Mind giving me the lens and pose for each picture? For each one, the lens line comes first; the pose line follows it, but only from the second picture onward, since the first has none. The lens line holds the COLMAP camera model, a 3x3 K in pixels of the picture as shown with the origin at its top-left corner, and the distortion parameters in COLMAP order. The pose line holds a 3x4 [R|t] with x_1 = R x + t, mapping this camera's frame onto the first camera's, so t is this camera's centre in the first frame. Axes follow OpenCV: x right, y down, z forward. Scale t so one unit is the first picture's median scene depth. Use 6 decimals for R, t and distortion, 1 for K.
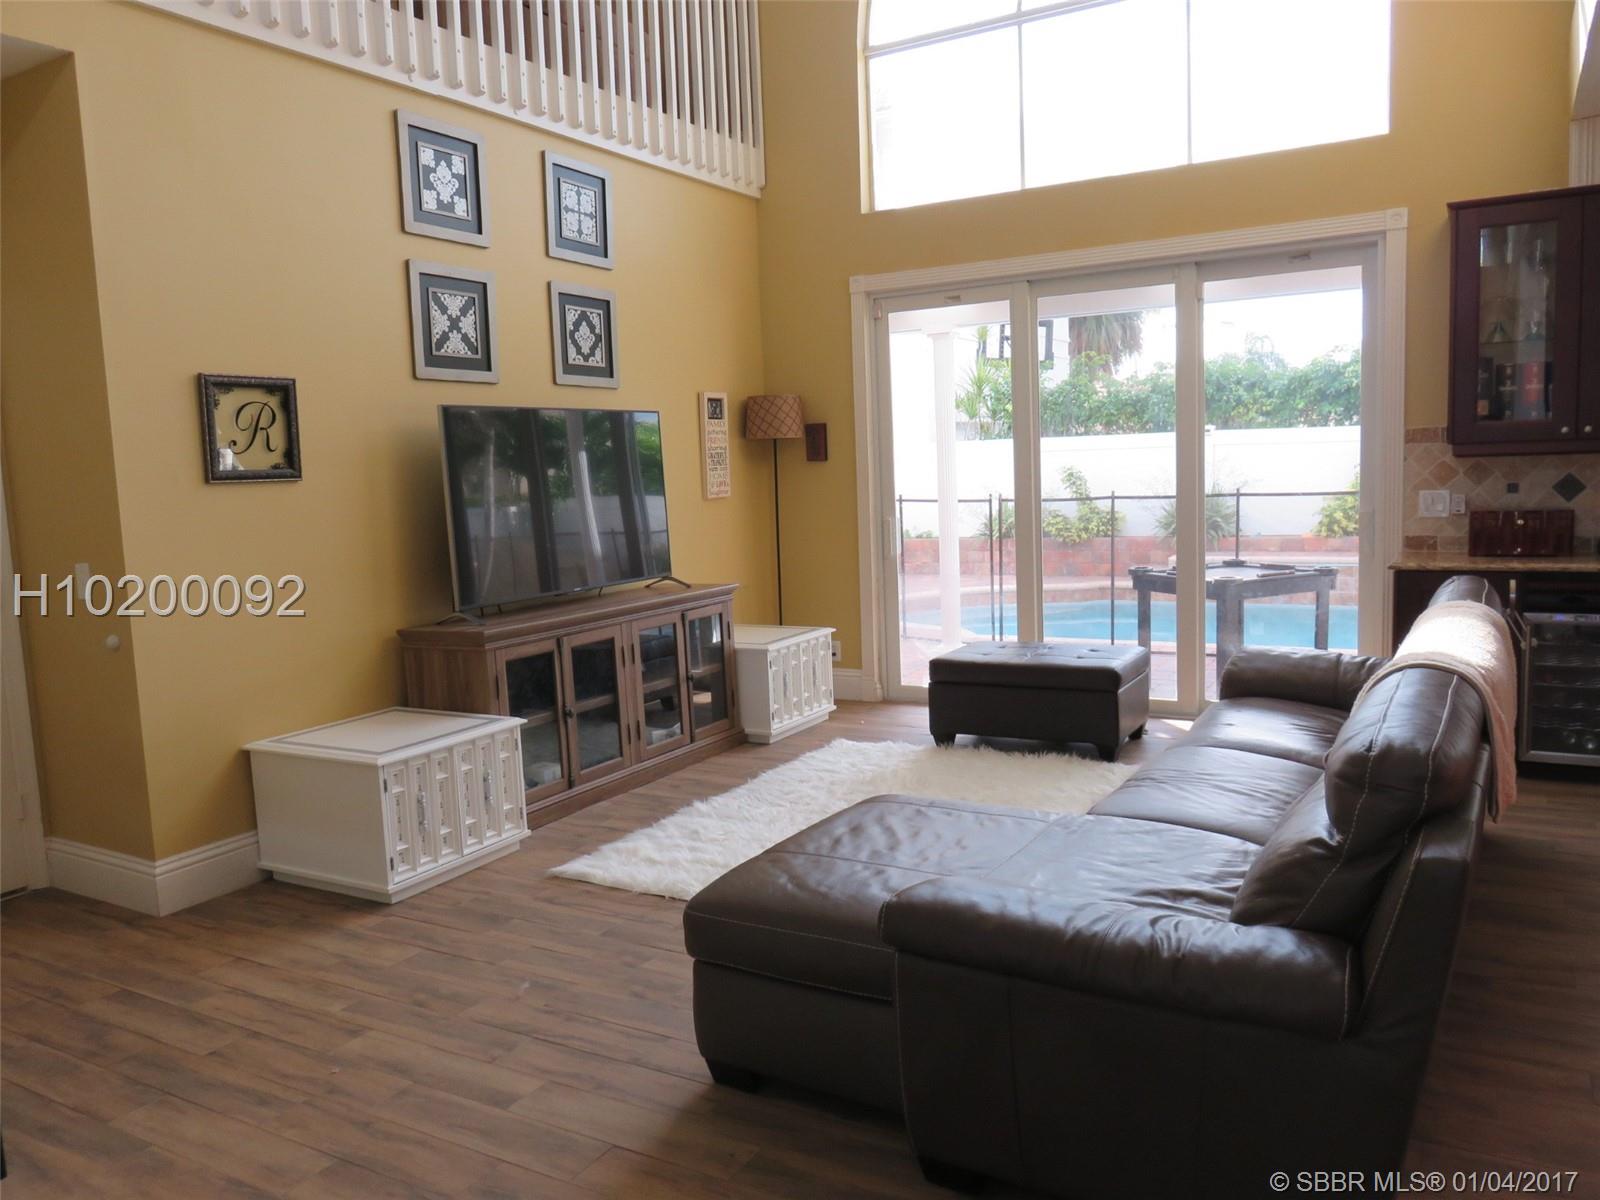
lens RADIAL K [[1178.8, 0, 795.1], [0, 1178.8, 603.1], [0, 0, 1]] dist [-0.030382, 0.005807]
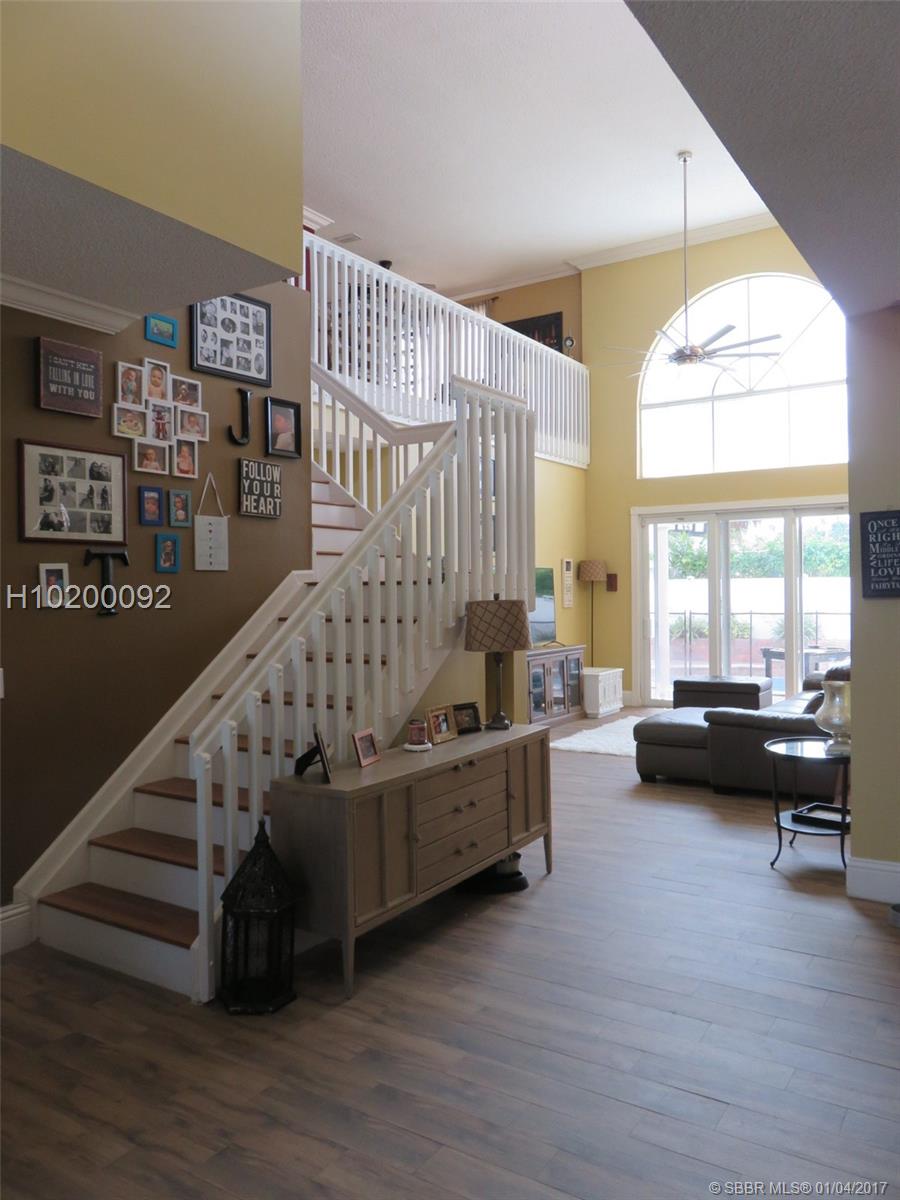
lens RADIAL K [[880.7, 0, 450.0], [0, 880.7, 600.0], [0, 0, 1]] dist [-0.004049, -0.000294]
pose [[0.998356, 0.026217, -0.050971, -0.259749], [-0.031357, 0.994207, -0.102807, 0.091391], [0.047980, 0.104236, 0.993395, -0.798779]]
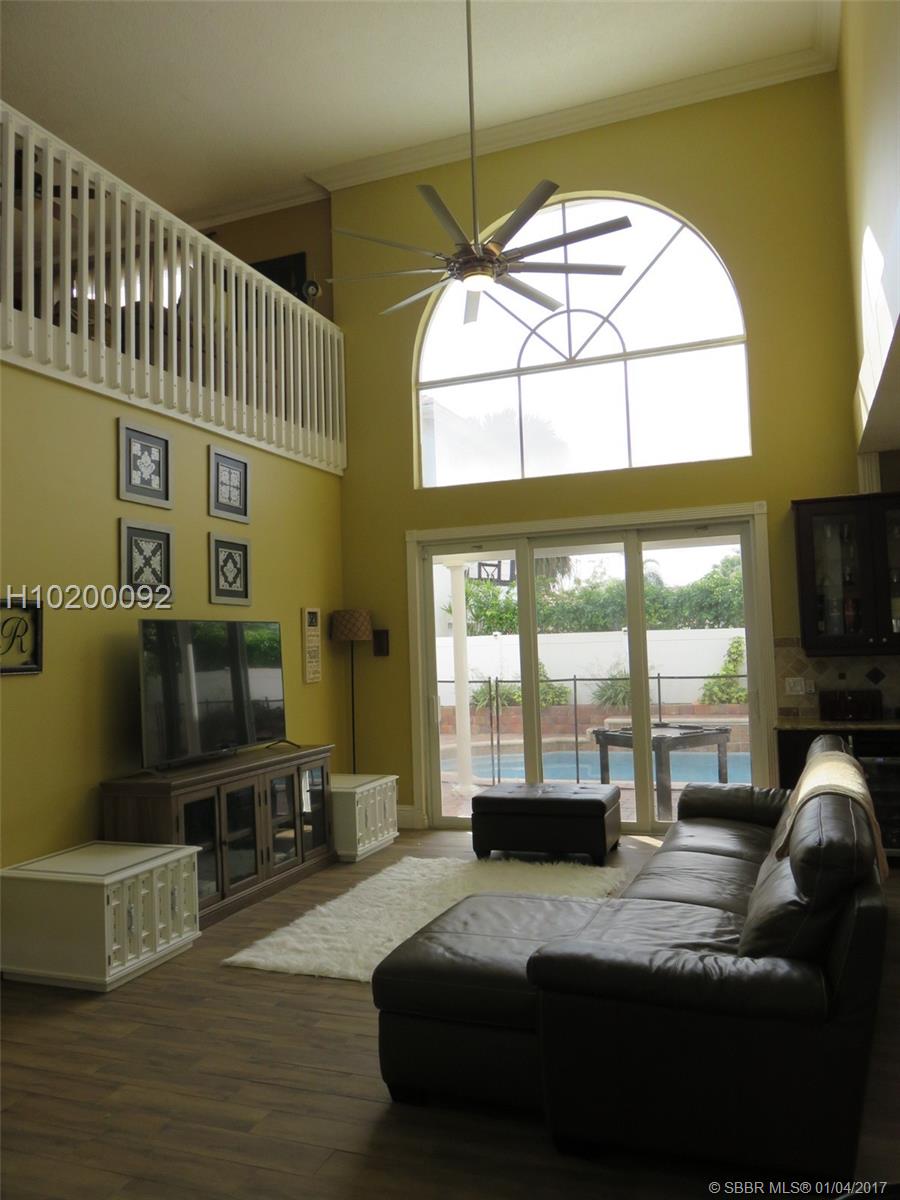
lens RADIAL K [[884.1, 0, 452.3], [0, 884.1, 595.3], [0, 0, 1]] dist [-0.030382, 0.005807]
pose [[0.986848, 0.014680, 0.160982, -0.094745], [0.014015, 0.984348, -0.175675, -0.005519], [-0.161041, 0.175621, 0.971197, -0.083373]]
